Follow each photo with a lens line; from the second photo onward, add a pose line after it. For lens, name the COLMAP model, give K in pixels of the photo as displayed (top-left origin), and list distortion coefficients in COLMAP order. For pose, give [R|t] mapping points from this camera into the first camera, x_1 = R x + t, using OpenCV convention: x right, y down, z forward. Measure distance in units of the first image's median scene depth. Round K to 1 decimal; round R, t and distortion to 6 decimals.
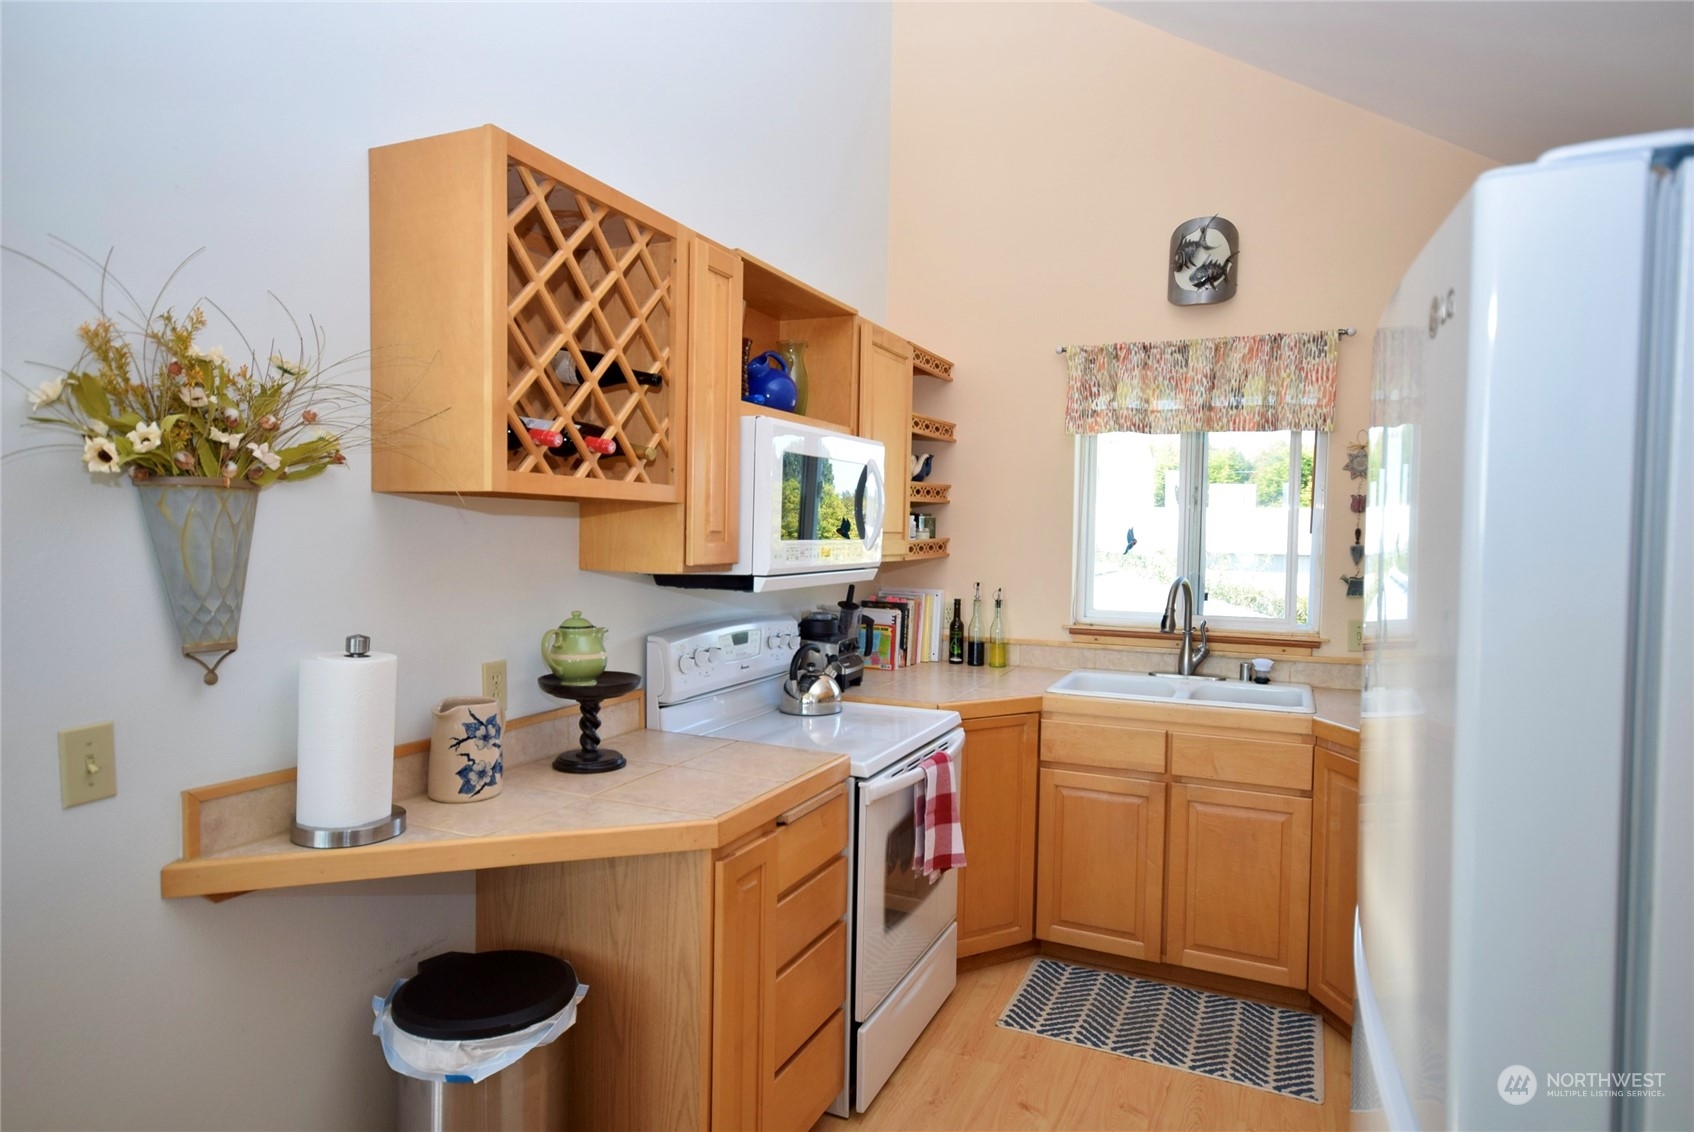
lens RADIAL K [[1001.6, 0, 838.9], [0, 1001.6, 566.8], [0, 0, 1]] dist [0.023611, 0.003885]
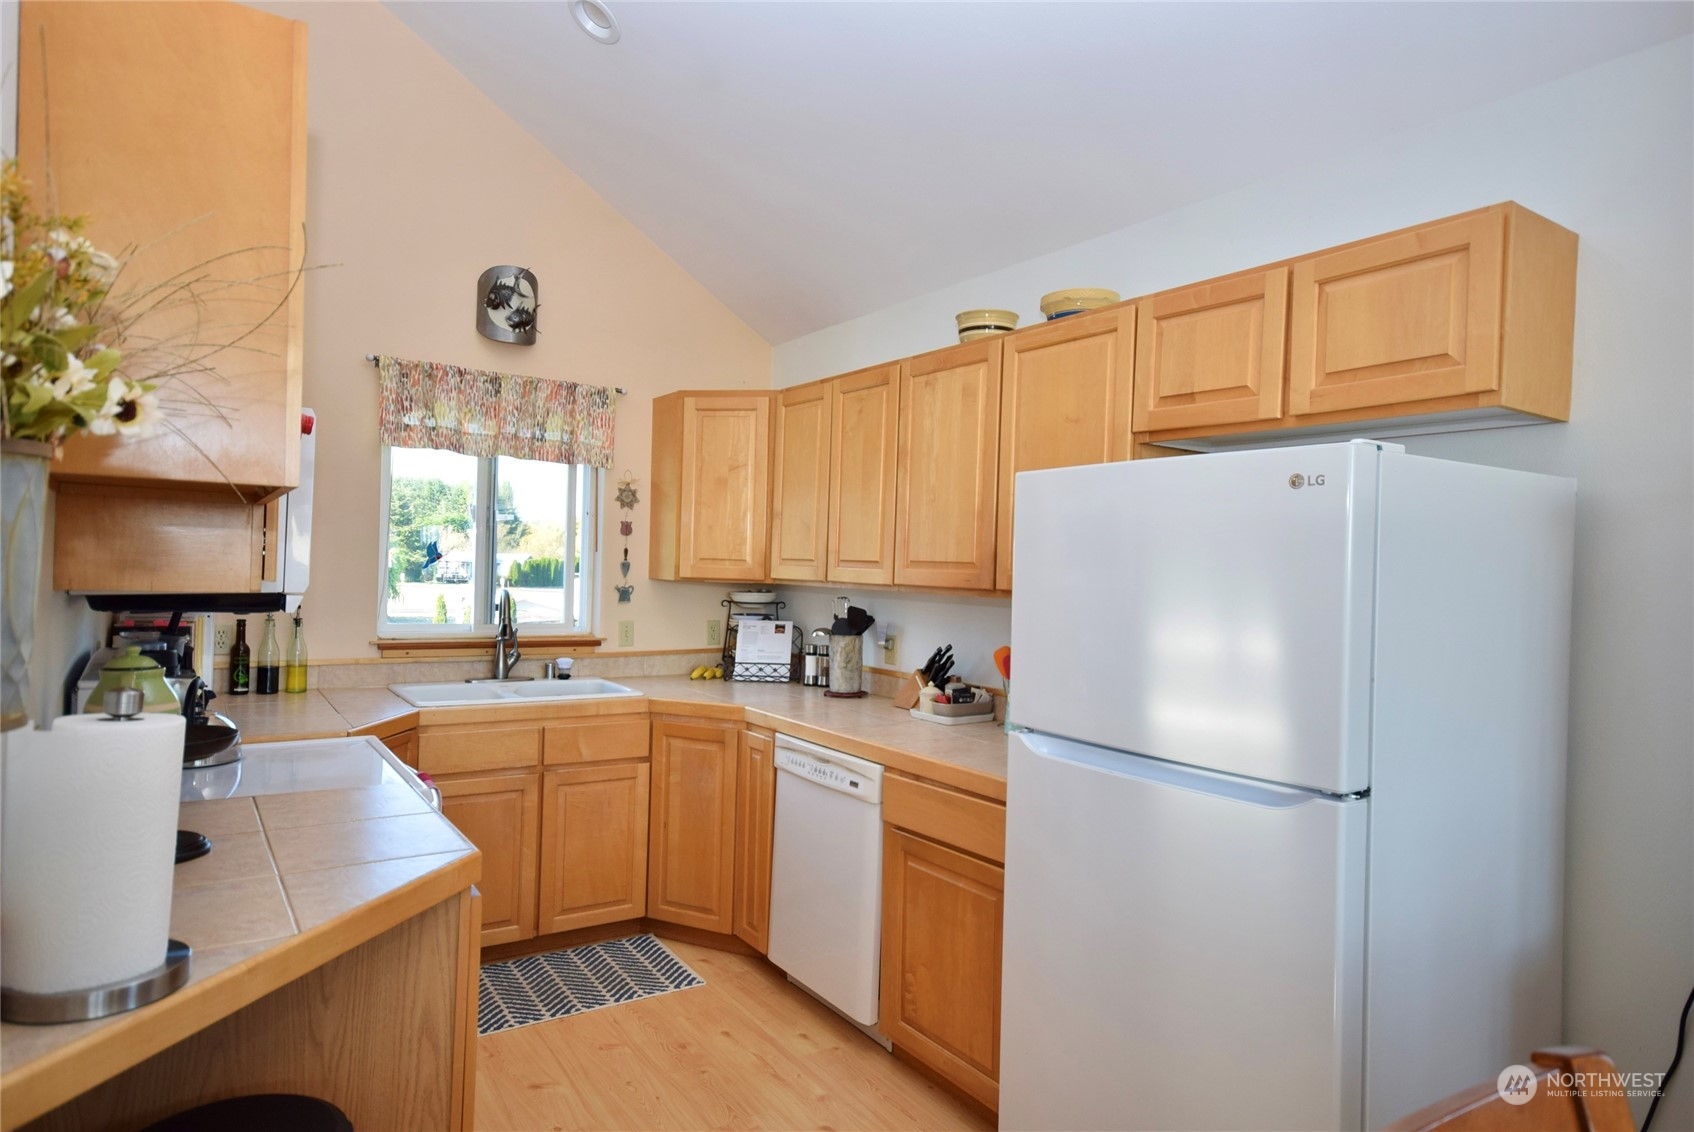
lens RADIAL K [[1001.6, 0, 840.7], [0, 1001.6, 566.4], [0, 0, 1]] dist [0.023611, 0.003885]
pose [[0.518956, 0.002670, 0.854797, -0.404290], [0.009238, 0.999919, -0.008732, -0.001612], [-0.854751, 0.012428, 0.518890, 0.118184]]
